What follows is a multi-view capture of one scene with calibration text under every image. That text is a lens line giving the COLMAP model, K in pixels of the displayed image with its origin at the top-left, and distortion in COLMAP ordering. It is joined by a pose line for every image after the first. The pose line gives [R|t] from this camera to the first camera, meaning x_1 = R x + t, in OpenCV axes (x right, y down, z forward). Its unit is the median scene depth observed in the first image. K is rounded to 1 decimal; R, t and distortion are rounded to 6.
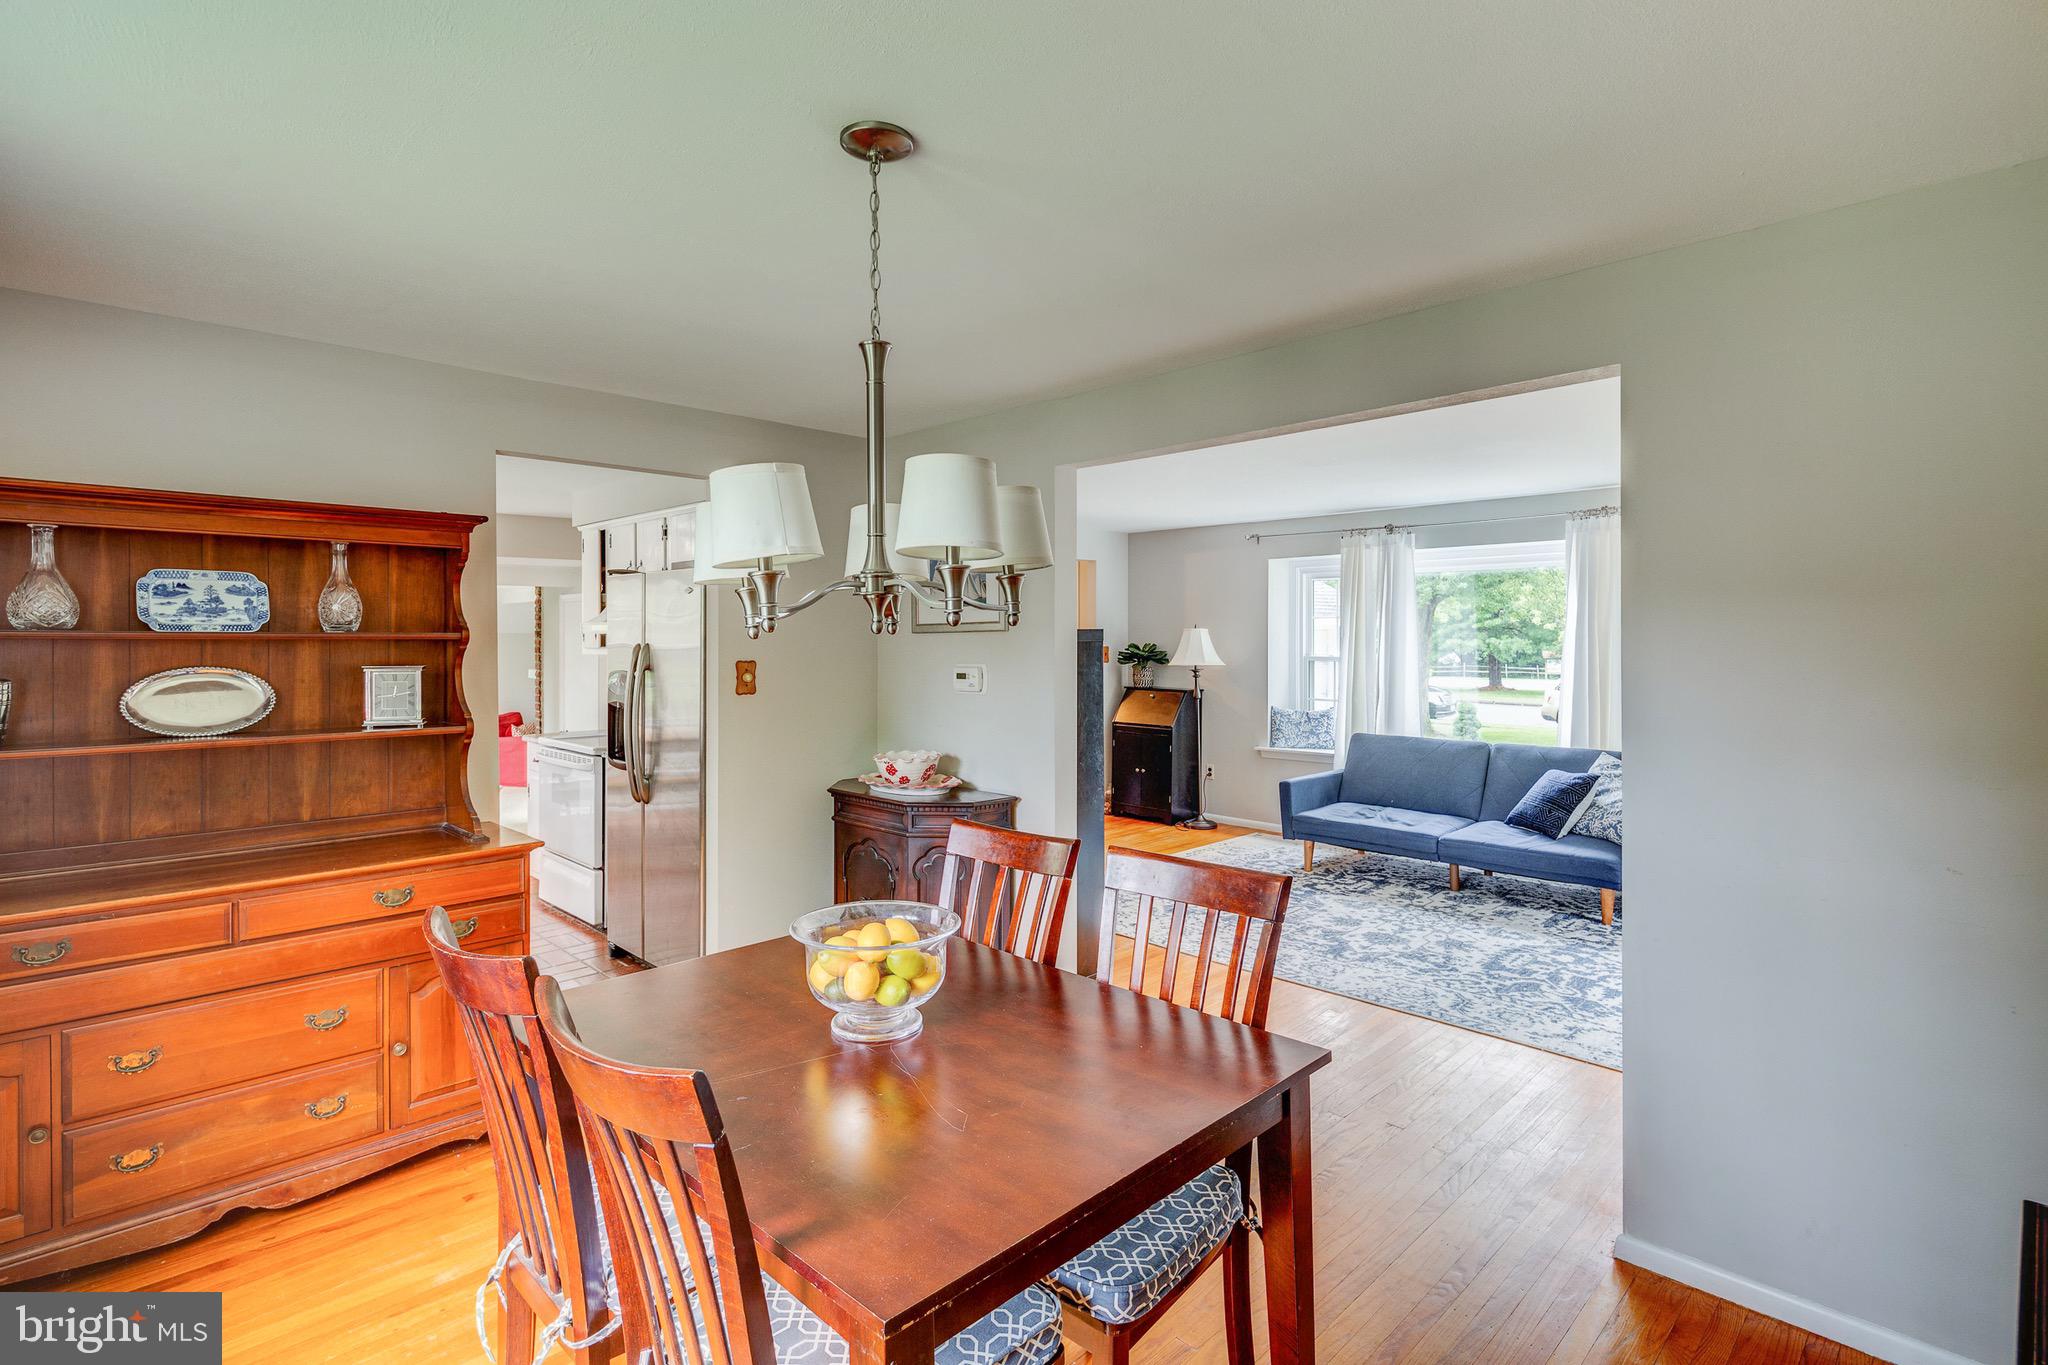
lens RADIAL K [[991.2, 0, 1021.9], [0, 991.2, 644.5], [0, 0, 1]] dist [-0.001645, -0.000659]
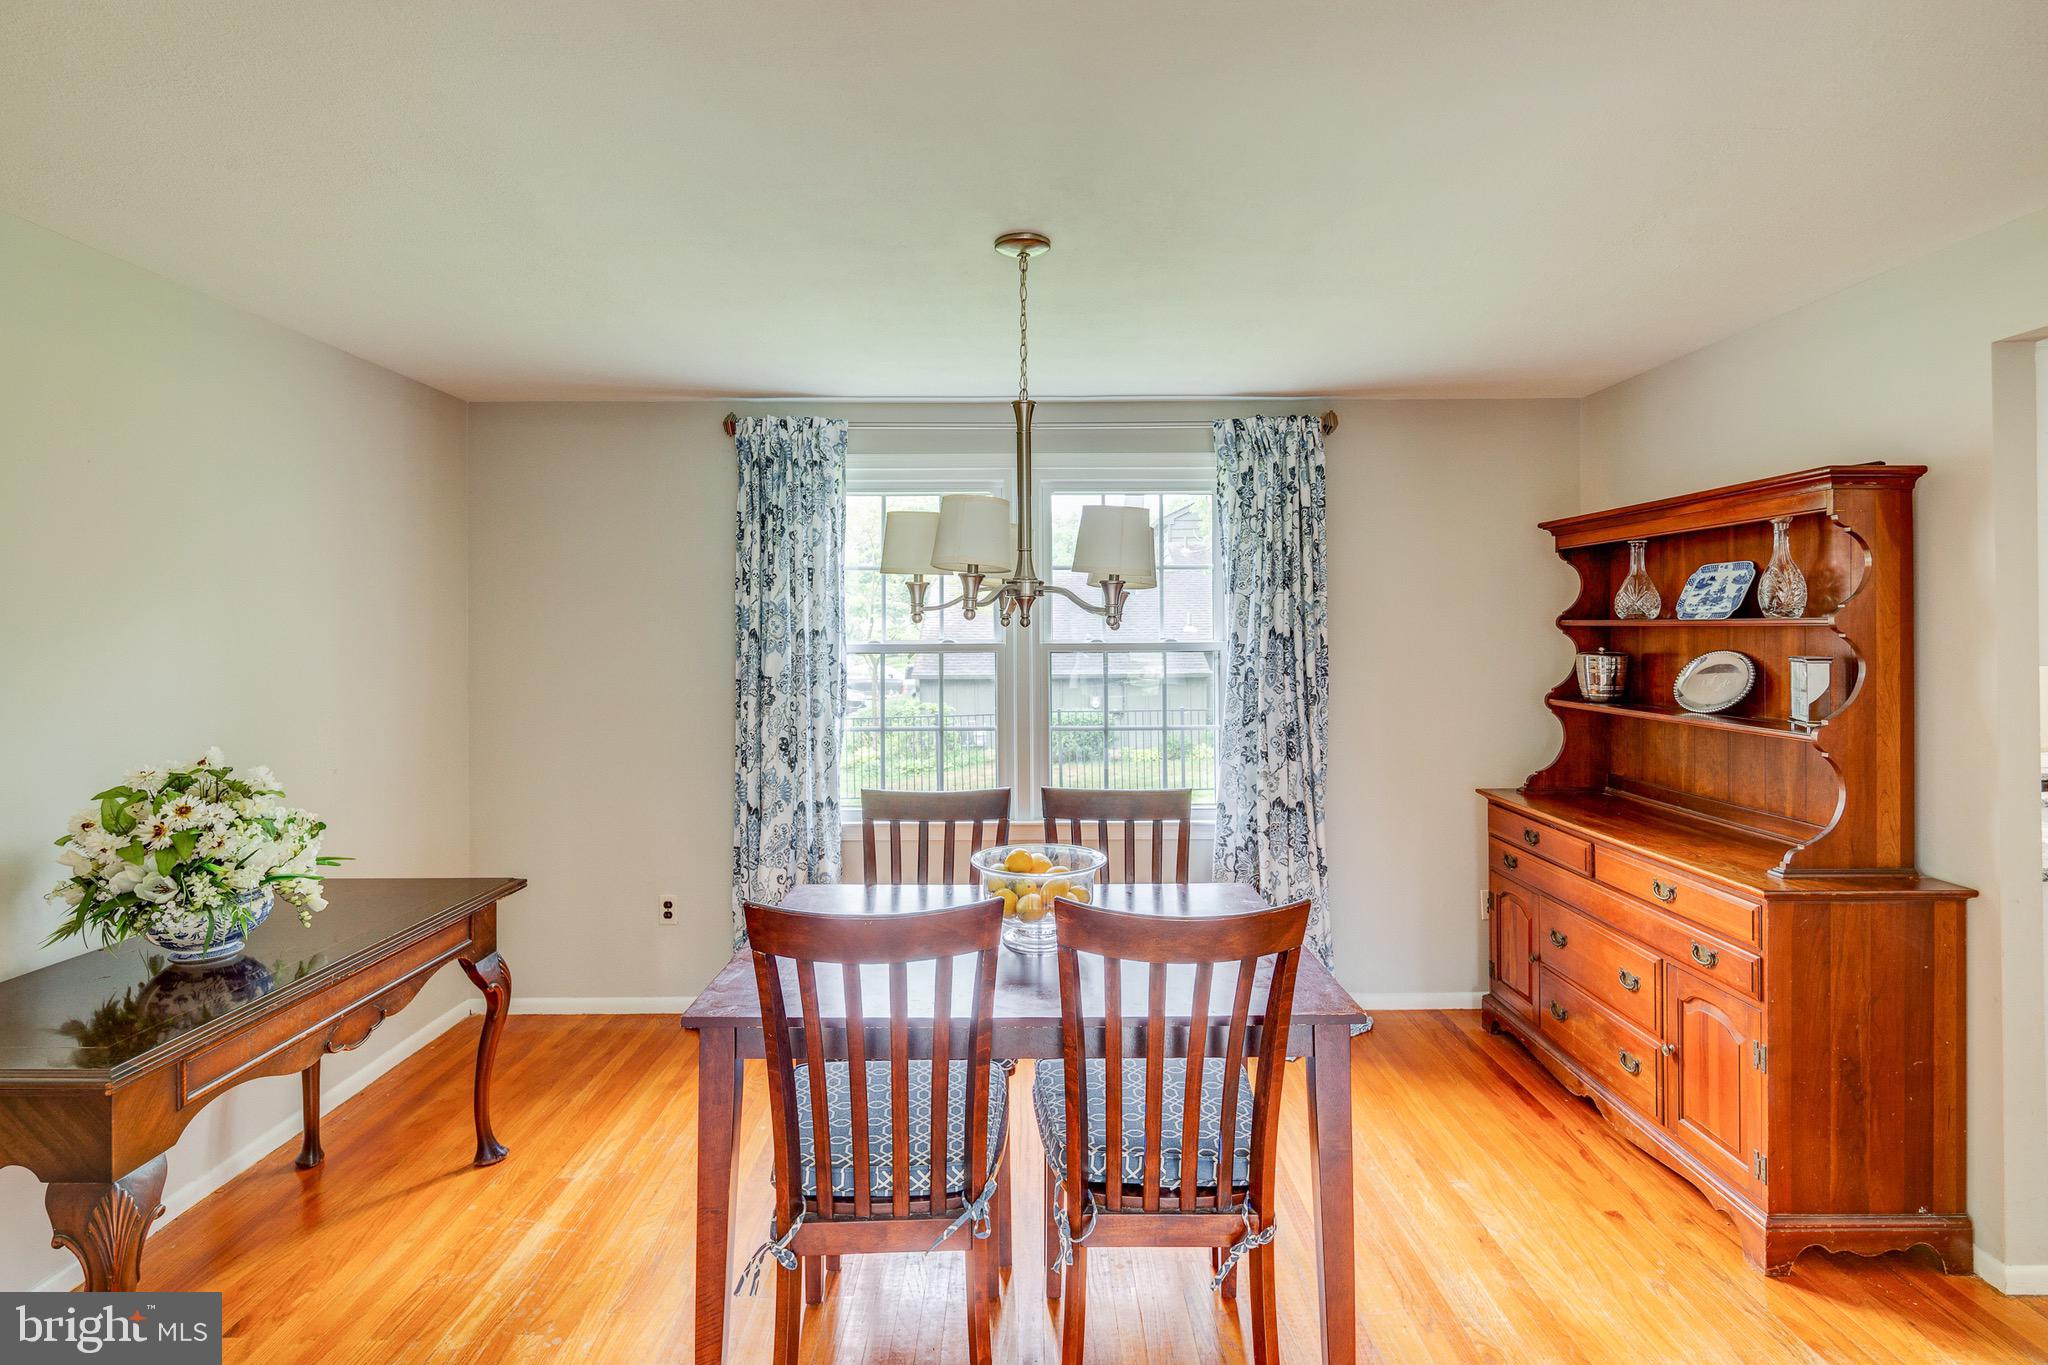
lens RADIAL K [[986.5, 0, 1018.2], [0, 986.5, 629.0], [0, 0, 1]] dist [0.001095, -0.000283]
pose [[-0.706886, -0.000179, -0.707327, 0.300210], [0.003296, 0.999988, -0.003547, -0.000762], [0.707320, -0.004839, -0.706877, 0.757292]]
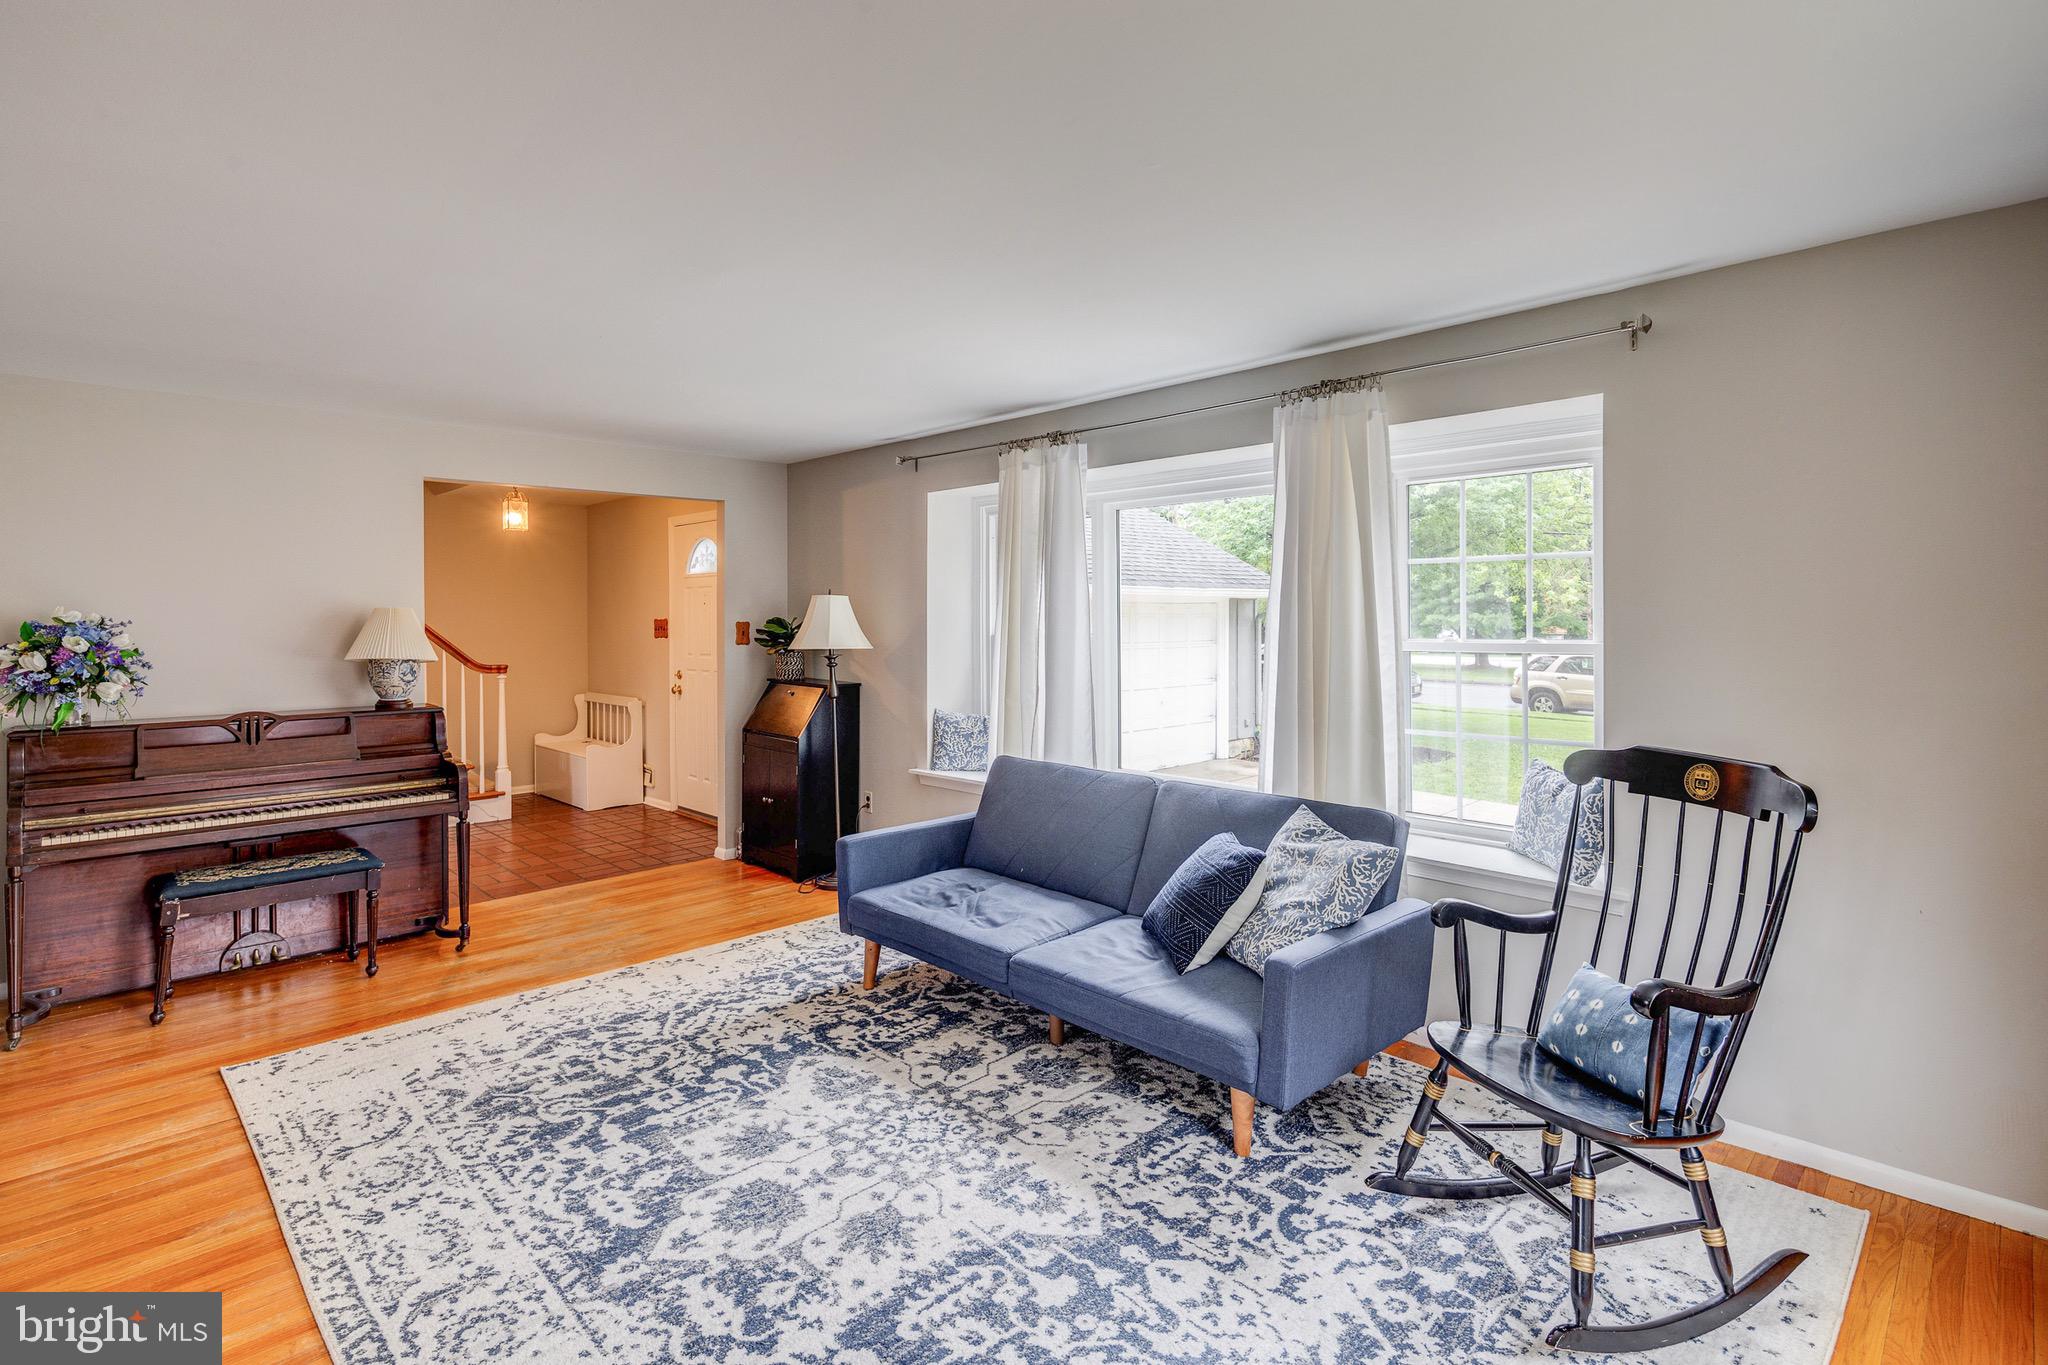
lens RADIAL K [[996.1, 0, 1033.4], [0, 996.1, 614.5], [0, 0, 1]] dist [0.001065, -0.002116]
pose [[0.999996, -0.002612, -0.001173, 0.546076], [0.002602, 0.999965, -0.007950, 0.005163], [0.001193, 0.007947, 0.999968, 0.540329]]
